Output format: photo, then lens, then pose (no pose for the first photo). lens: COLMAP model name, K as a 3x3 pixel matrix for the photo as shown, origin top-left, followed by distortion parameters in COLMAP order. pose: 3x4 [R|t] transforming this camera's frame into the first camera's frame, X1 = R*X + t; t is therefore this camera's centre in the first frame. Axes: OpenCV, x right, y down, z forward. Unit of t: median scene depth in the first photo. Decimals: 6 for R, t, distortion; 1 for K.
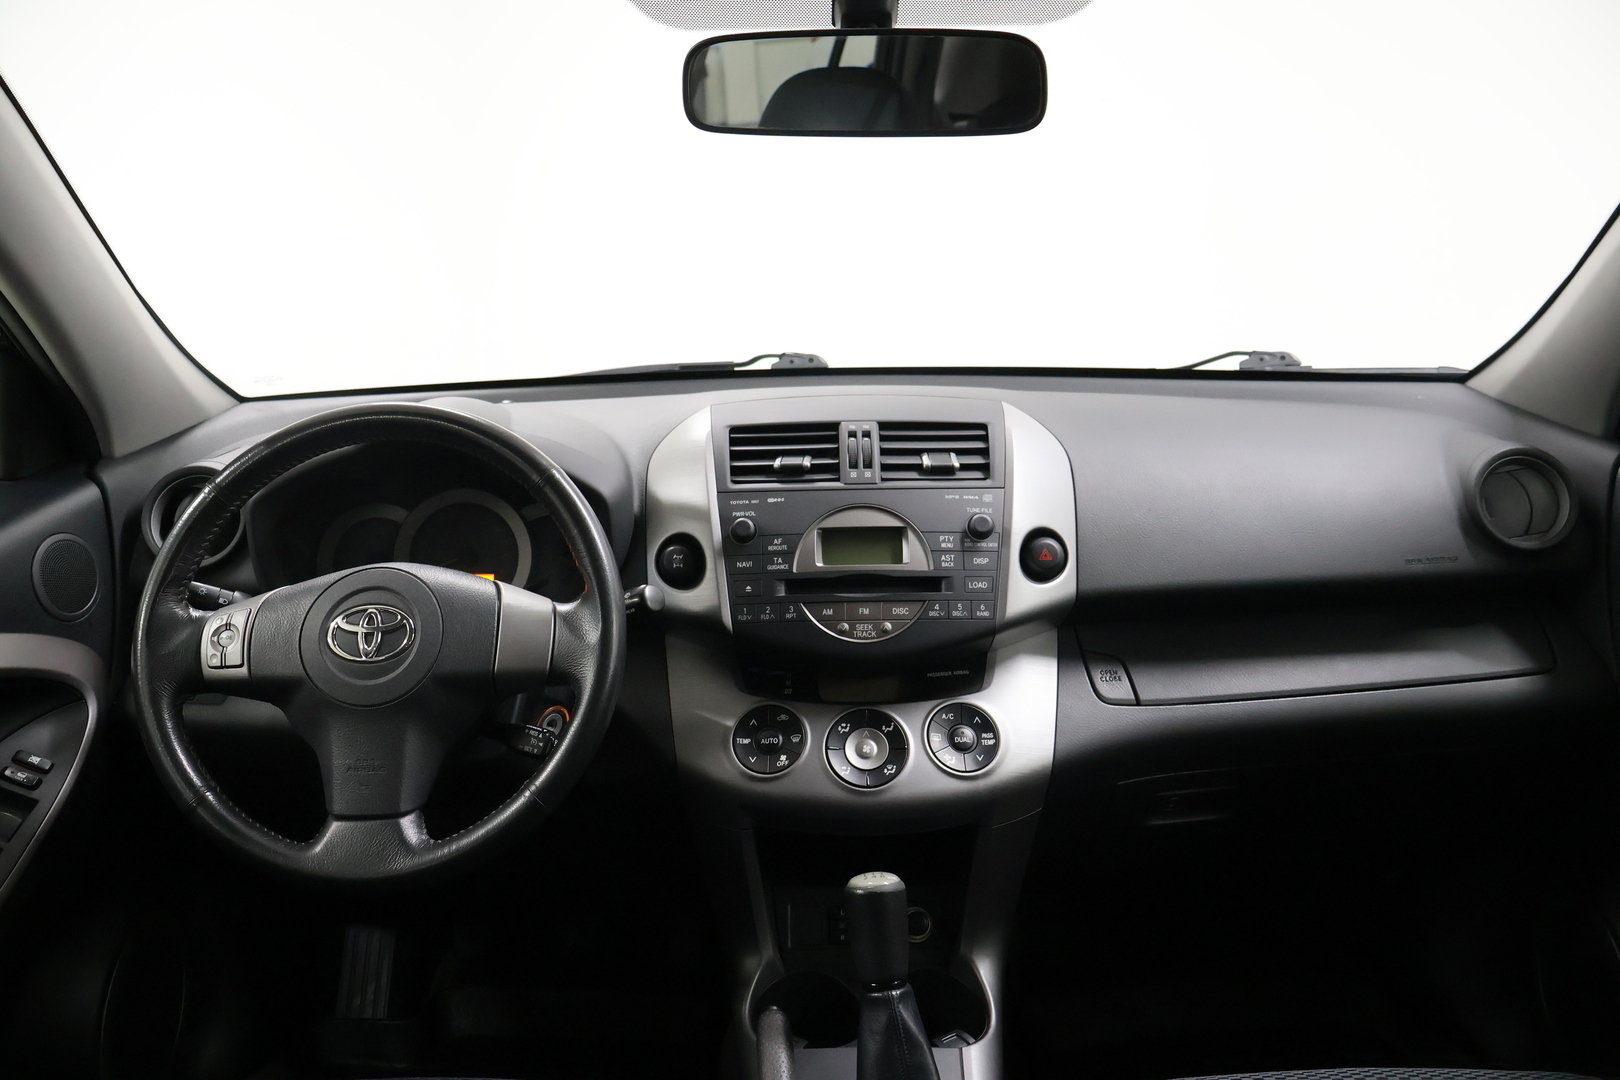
lens RADIAL K [[1317.9, 0, 816.9], [0, 1317.9, 540.5], [0, 0, 1]] dist [-0.008851, -0.001420]
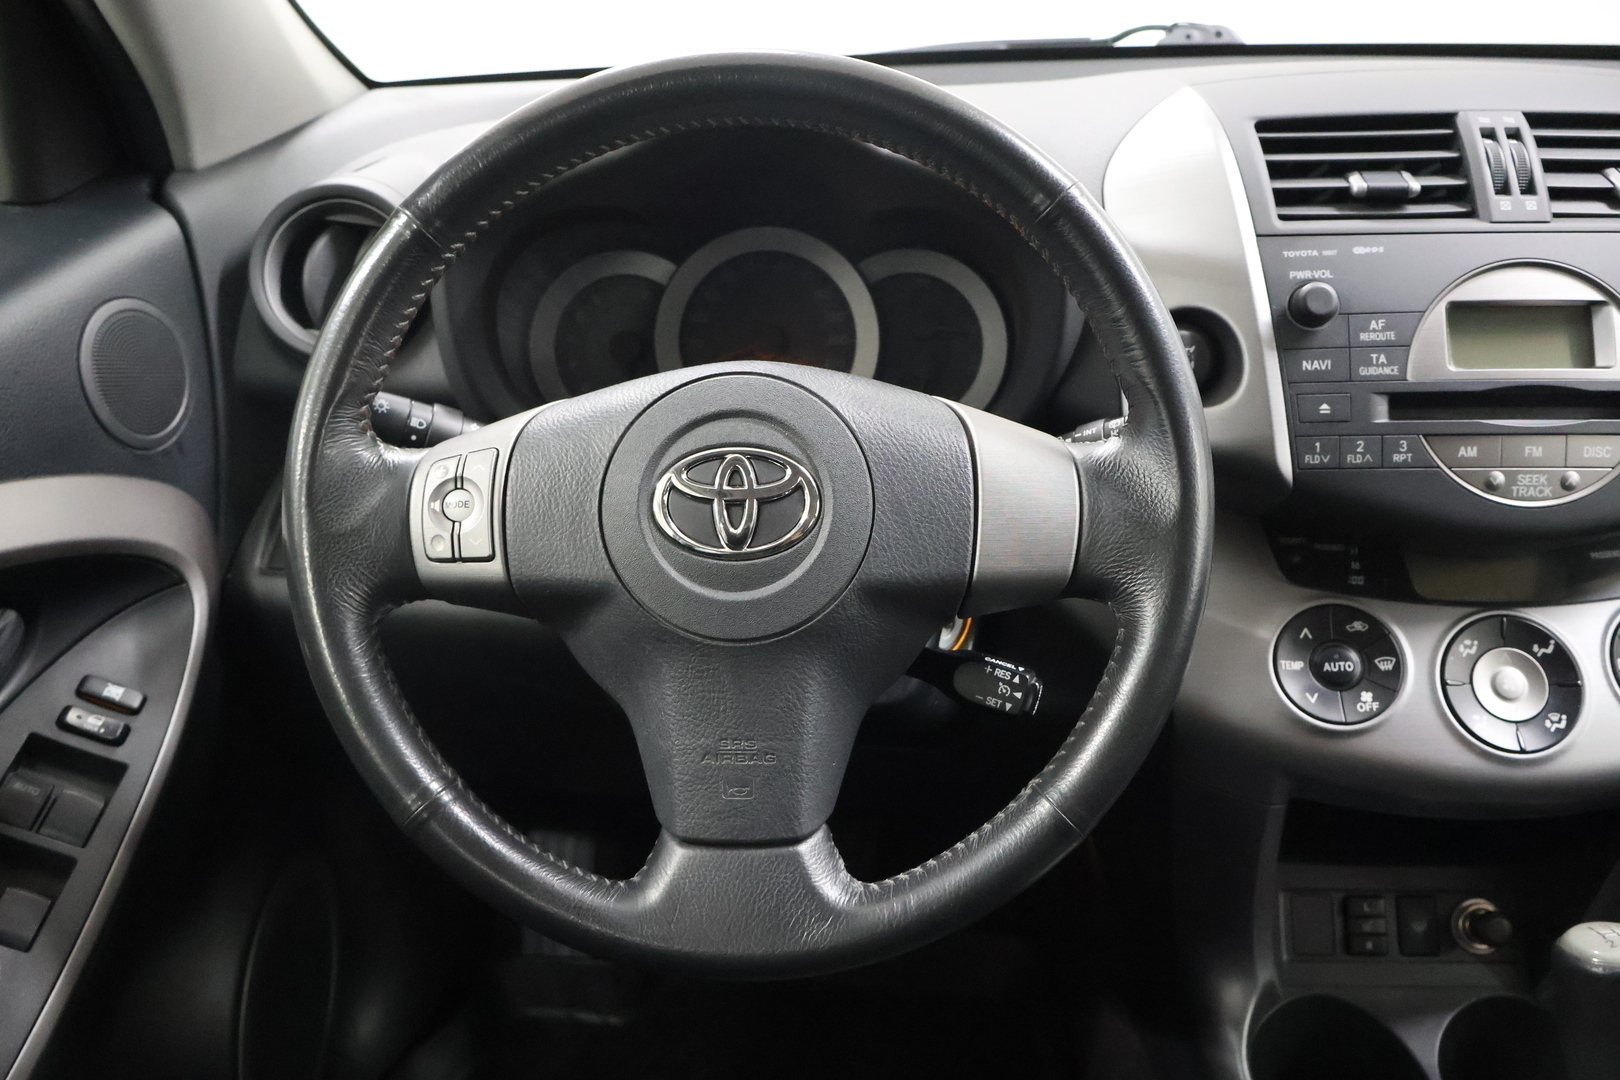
lens RADIAL K [[1335.0, 0, 810.0], [0, 1335.0, 540.0], [0, 0, 1]] dist [-0.010789, -0.001379]
pose [[0.999626, 0.013843, -0.023567, -0.259541], [-0.009400, 0.983777, 0.179150, -0.008624], [0.025664, -0.178862, 0.983539, 0.415794]]
